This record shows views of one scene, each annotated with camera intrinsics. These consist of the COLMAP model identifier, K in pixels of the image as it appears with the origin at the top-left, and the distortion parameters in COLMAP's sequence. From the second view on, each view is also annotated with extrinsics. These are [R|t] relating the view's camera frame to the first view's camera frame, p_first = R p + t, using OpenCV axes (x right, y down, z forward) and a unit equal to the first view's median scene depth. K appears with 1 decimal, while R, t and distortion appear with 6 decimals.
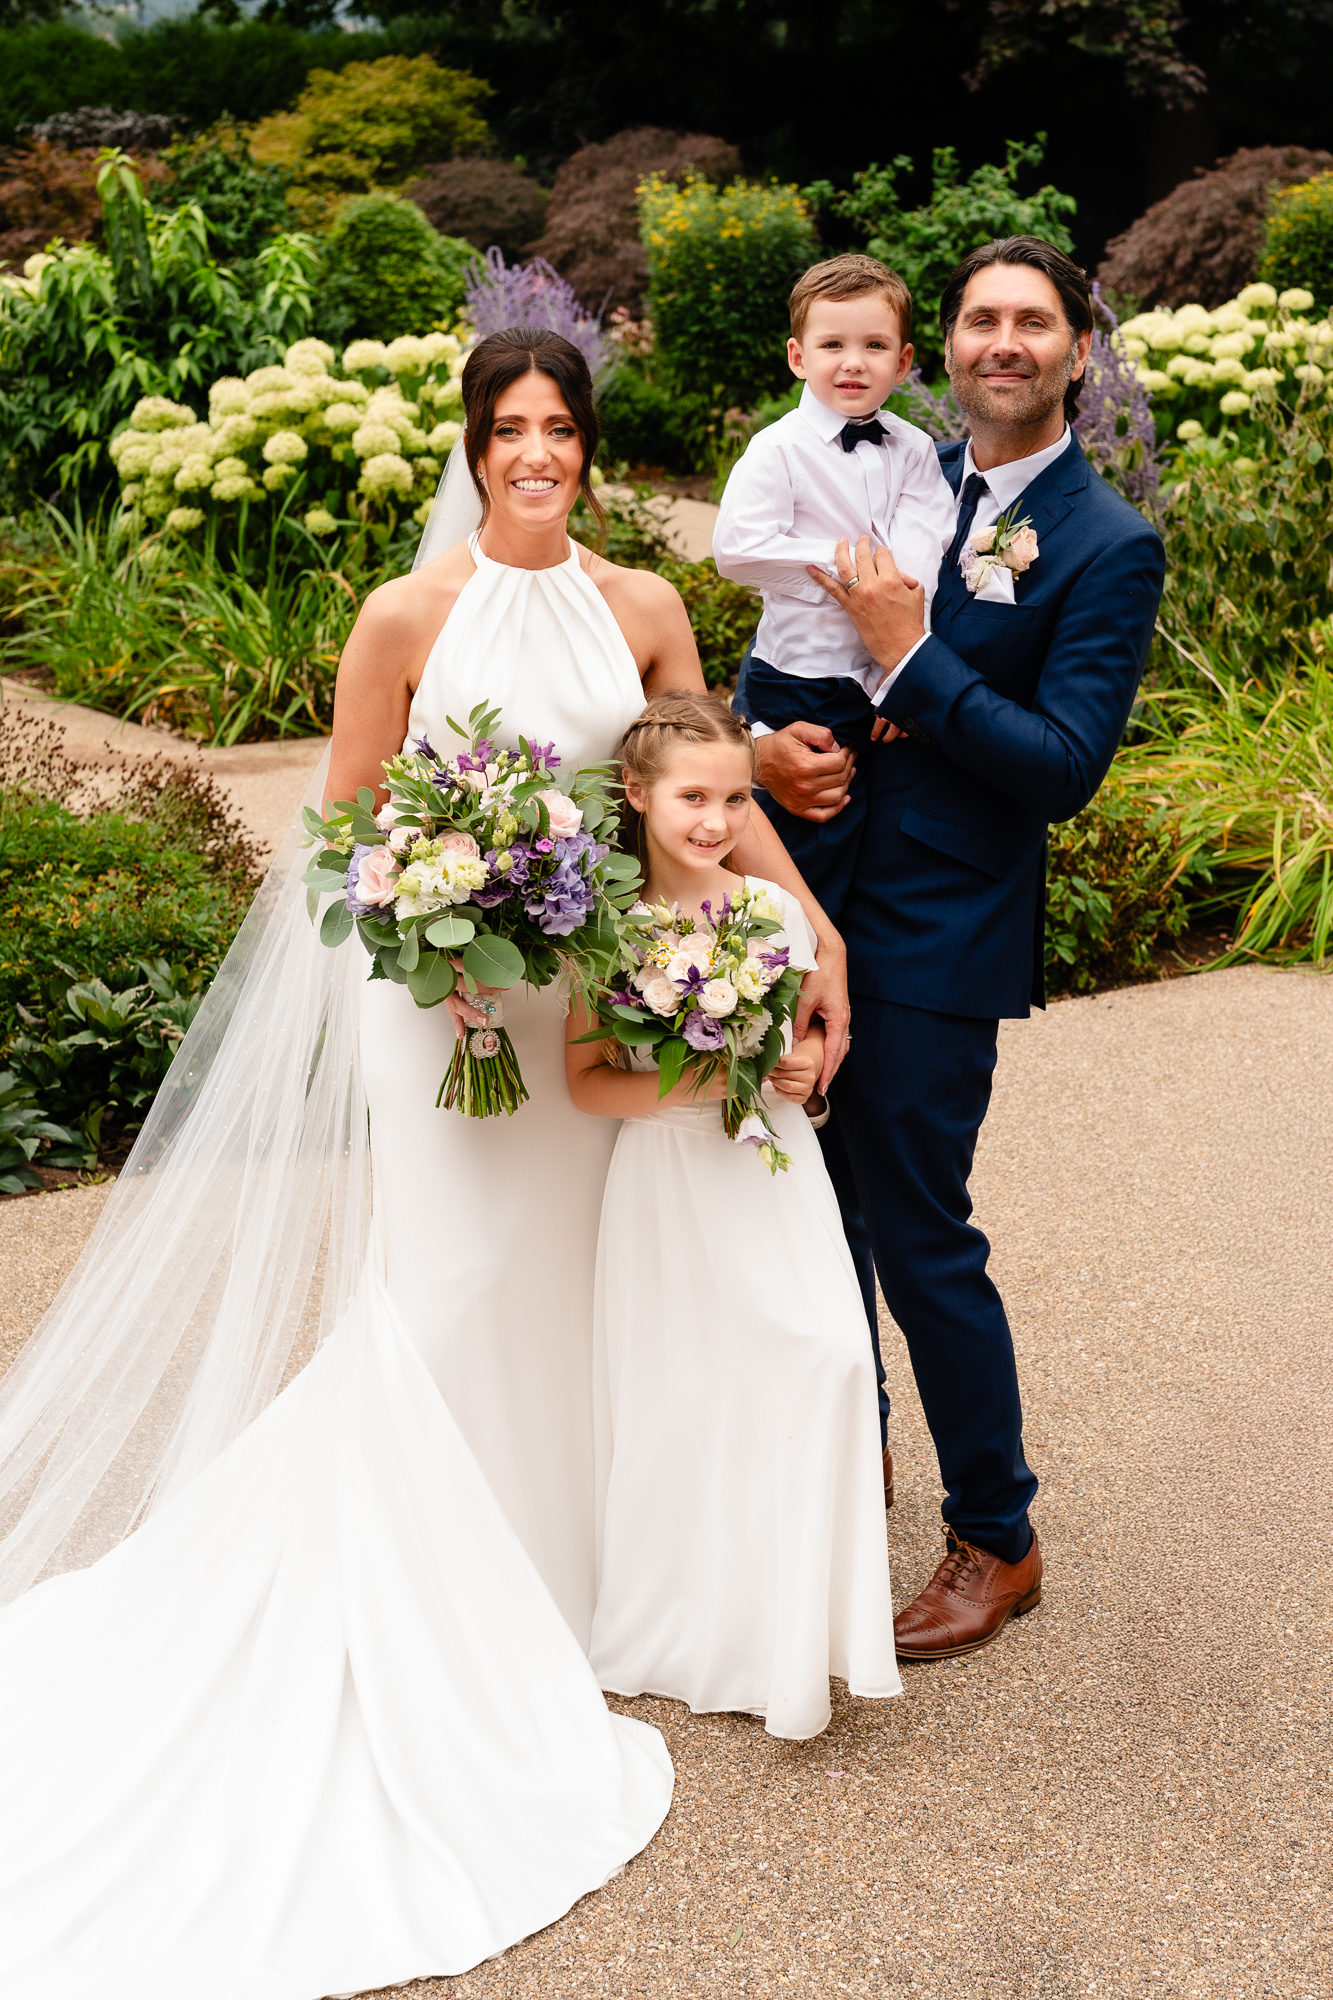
lens RADIAL K [[3309.7, 0, 752.6], [0, 3309.7, 967.4], [0, 0, 1]] dist [0.007066, 0.000000]
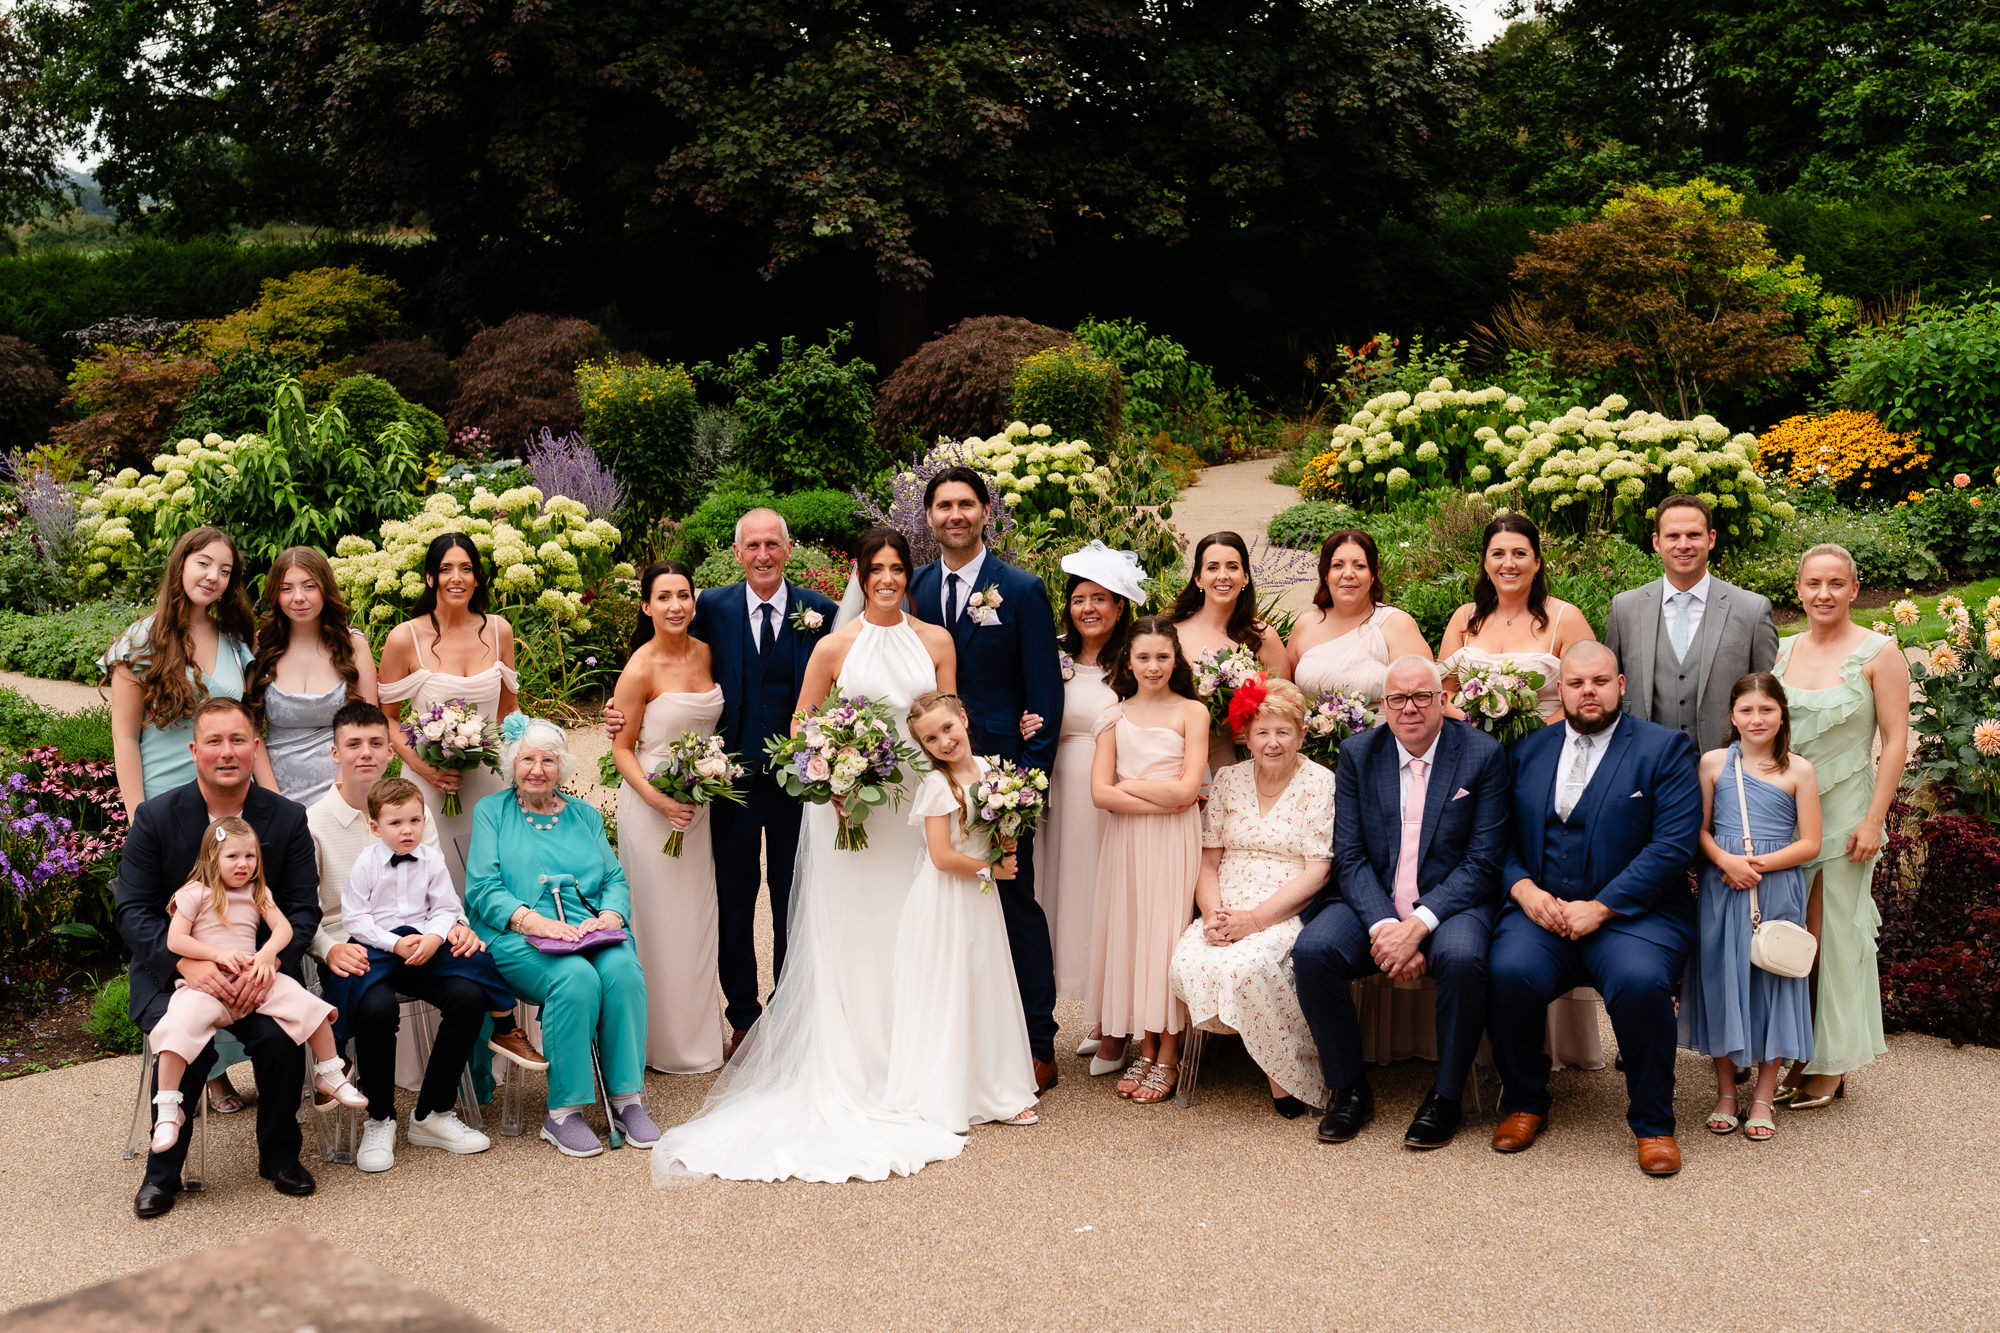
lens RADIAL K [[2726.3, 0, 994.9], [0, 2726.3, 664.3], [0, 0, 1]] dist [-0.031555, 0.000000]
pose [[0.983087, -0.060412, 0.172891, -0.070530], [0.077784, 0.992383, -0.095529, 0.022143], [-0.165803, 0.107361, 0.980297, -0.195041]]
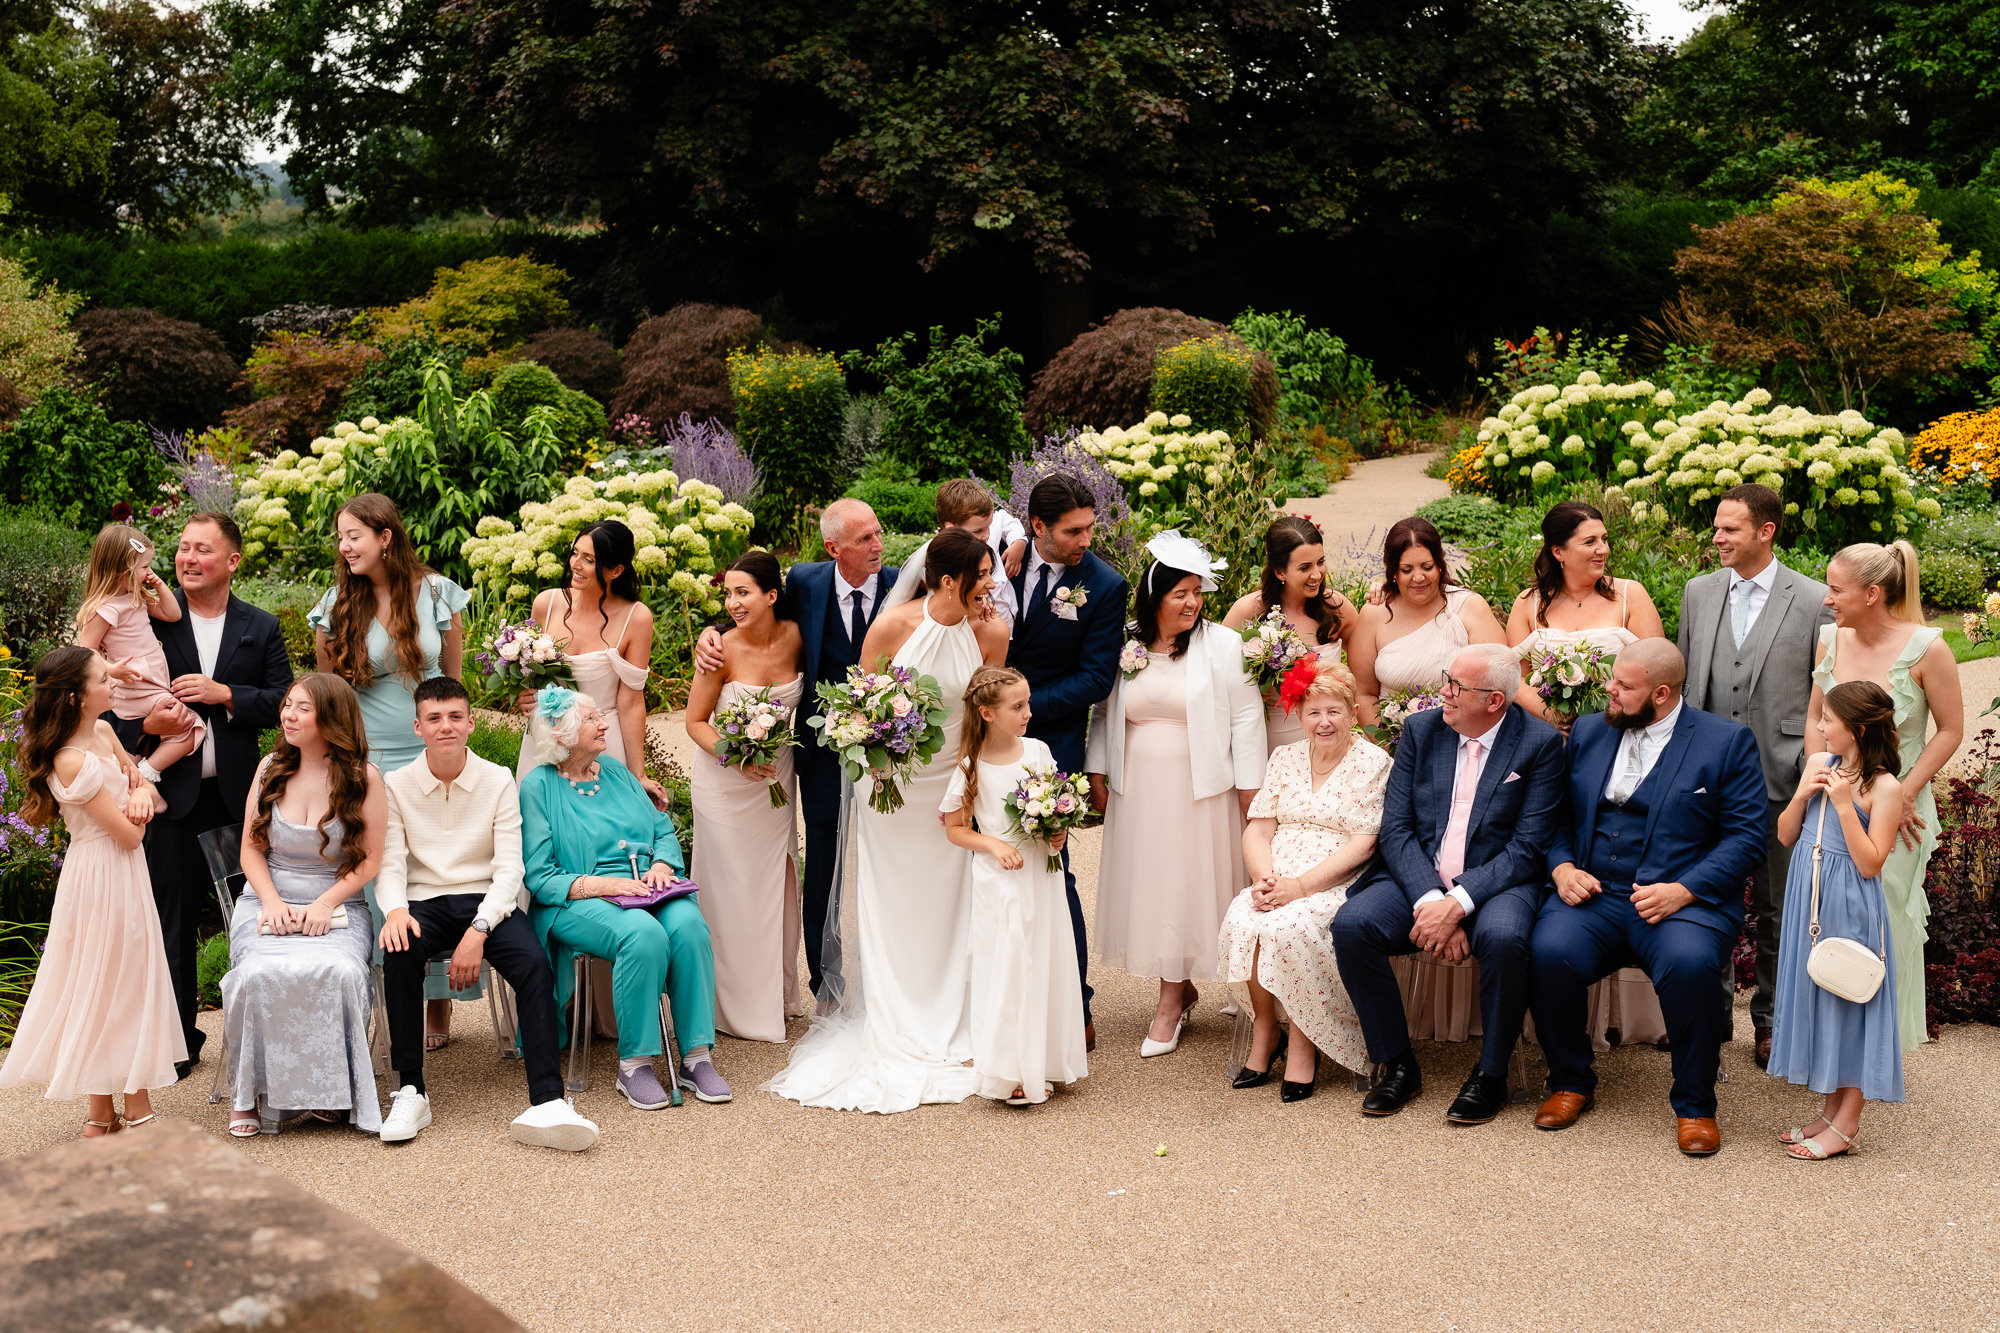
lens RADIAL K [[2726.3, 0, 1003.8], [0, 2726.3, 658.6], [0, 0, 1]] dist [-0.031555, 0.000000]
pose [[0.992796, -0.047346, 0.110064, -0.054175], [0.058430, 0.993294, -0.099767, 0.026789], [-0.104602, 0.105479, 0.988905, -0.205390]]
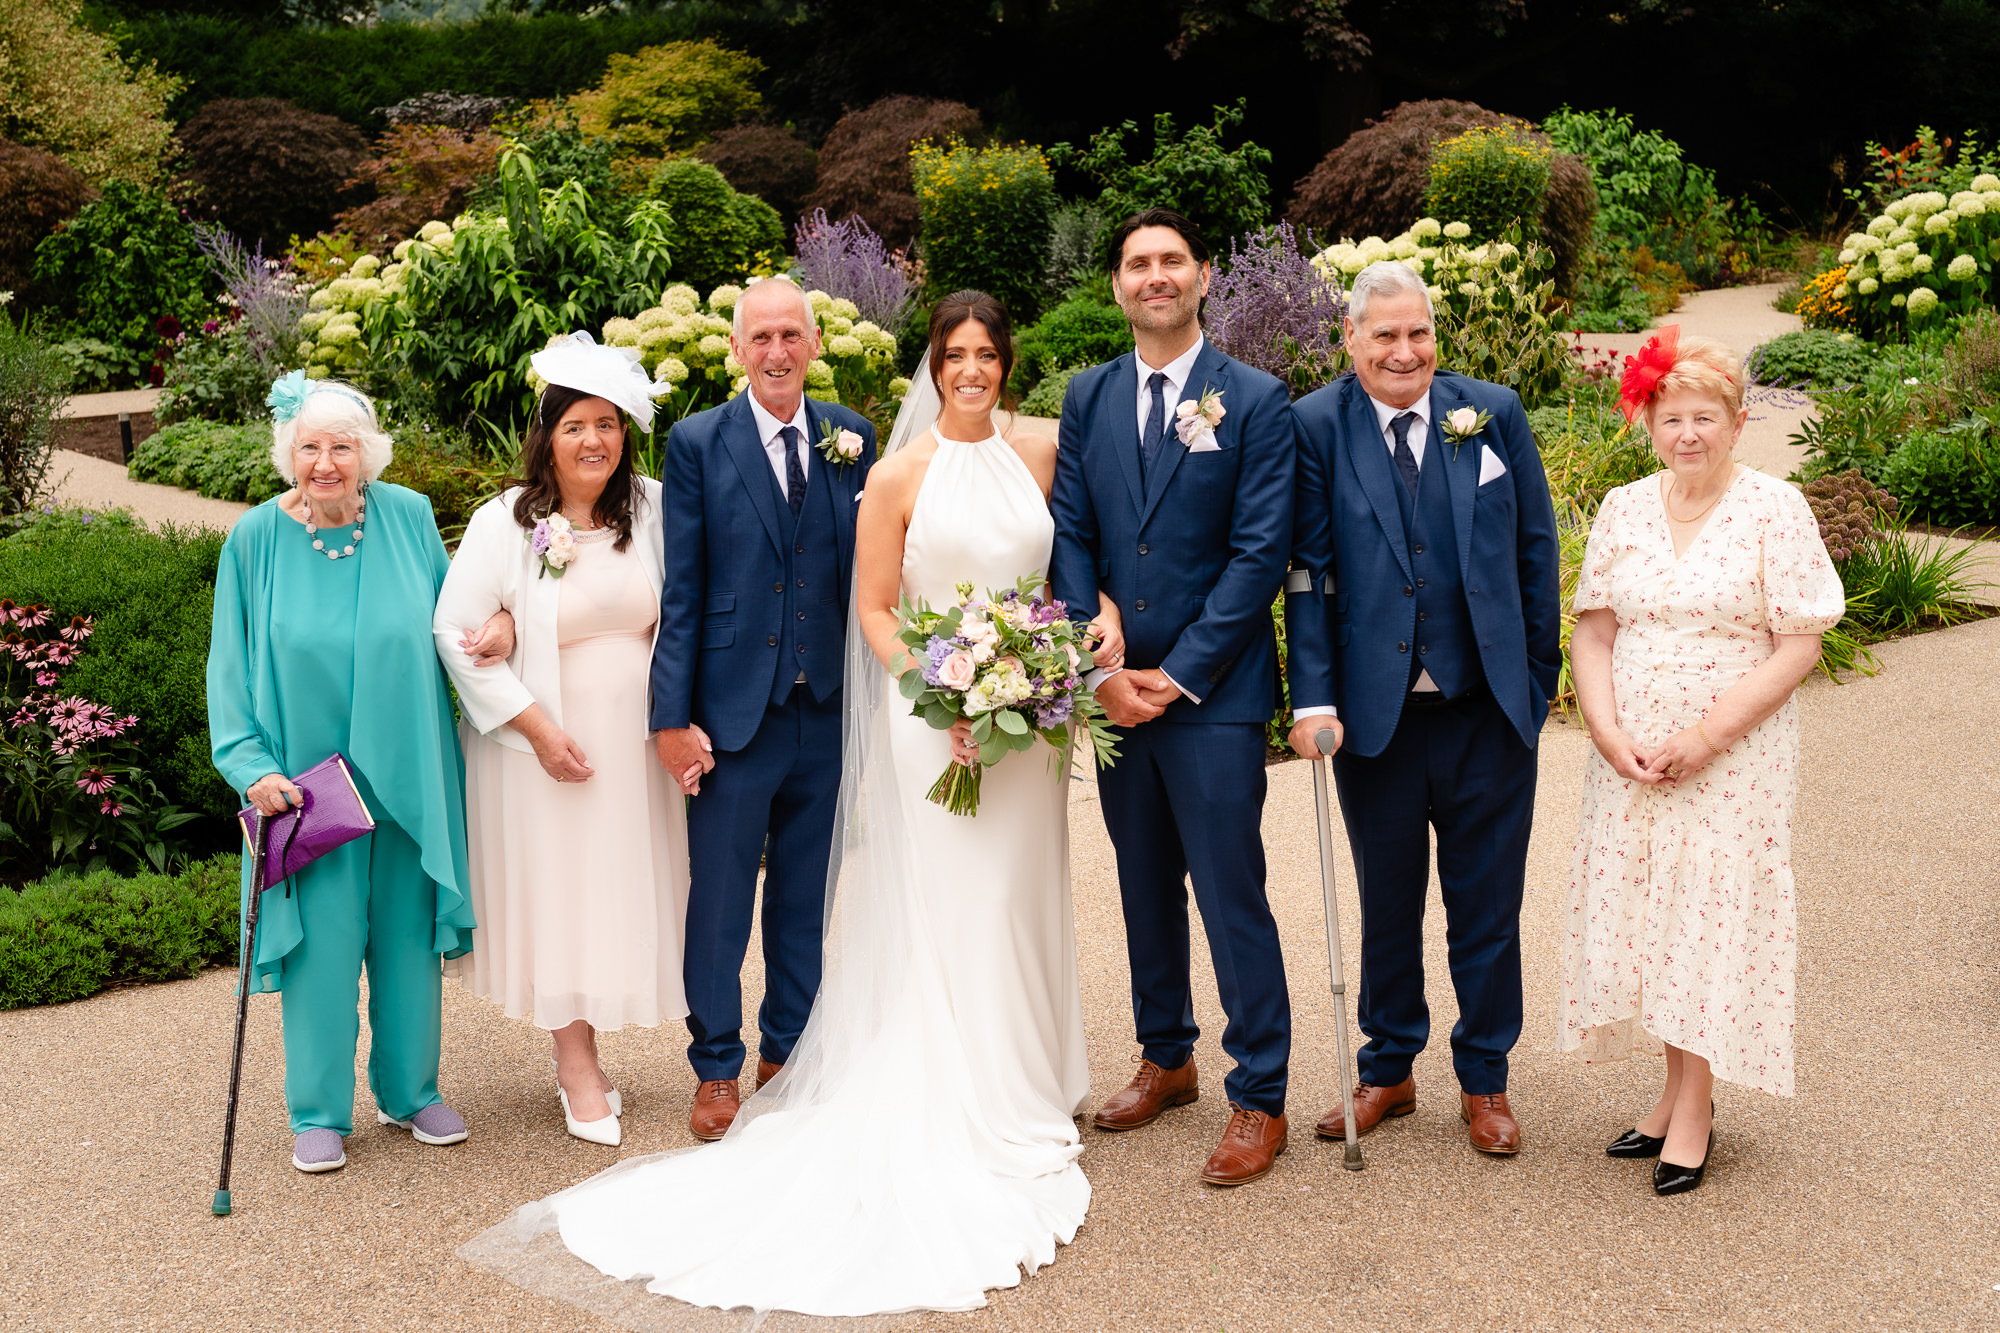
lens RADIAL K [[2990.0, 0, 998.3], [0, 2990.0, 671.0], [0, 0, 1]] dist [0.004180, 0.000000]
pose [[0.999553, -0.028748, 0.008157, -0.017629], [0.029138, 0.998192, -0.052570, 0.013883], [-0.006631, 0.052784, 0.998584, -0.088767]]
